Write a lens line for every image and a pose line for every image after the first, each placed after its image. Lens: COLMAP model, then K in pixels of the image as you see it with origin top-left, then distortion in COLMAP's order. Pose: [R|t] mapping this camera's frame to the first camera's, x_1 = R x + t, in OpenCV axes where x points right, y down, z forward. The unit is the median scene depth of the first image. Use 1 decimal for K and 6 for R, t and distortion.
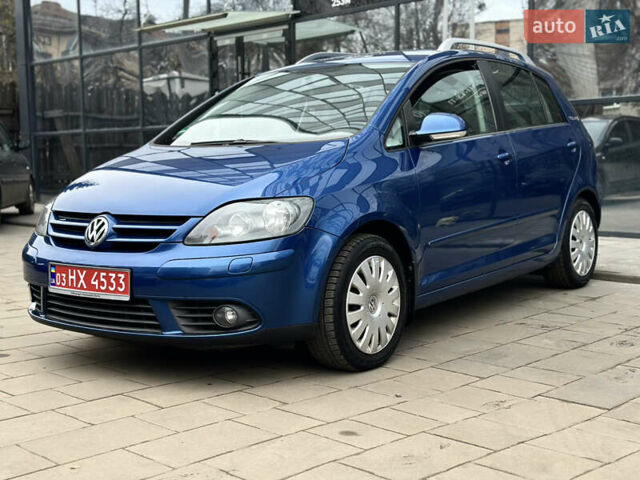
lens RADIAL K [[923.2, 0, 320.0], [0, 923.2, 240.0], [0, 0, 1]] dist [0.104664, -0.097946]
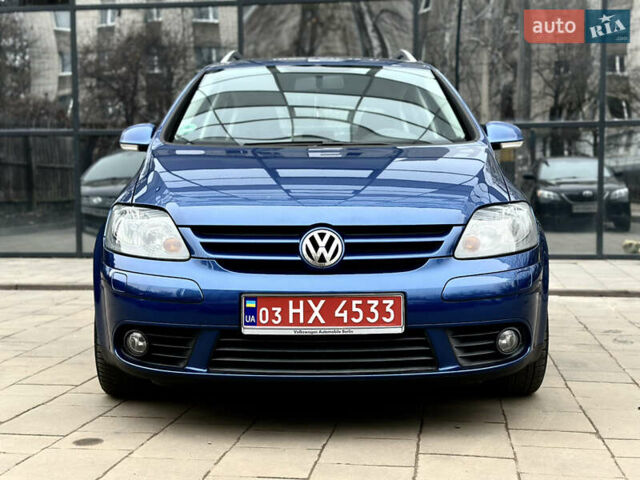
lens RADIAL K [[923.2, 0, 320.0], [0, 923.2, 240.0], [0, 0, 1]] dist [0.104664, -0.097946]
pose [[0.803840, -0.022247, 0.594430, -0.706861], [0.048904, 0.998389, -0.028767, 0.005722], [-0.592833, 0.052194, 0.803633, 0.397471]]
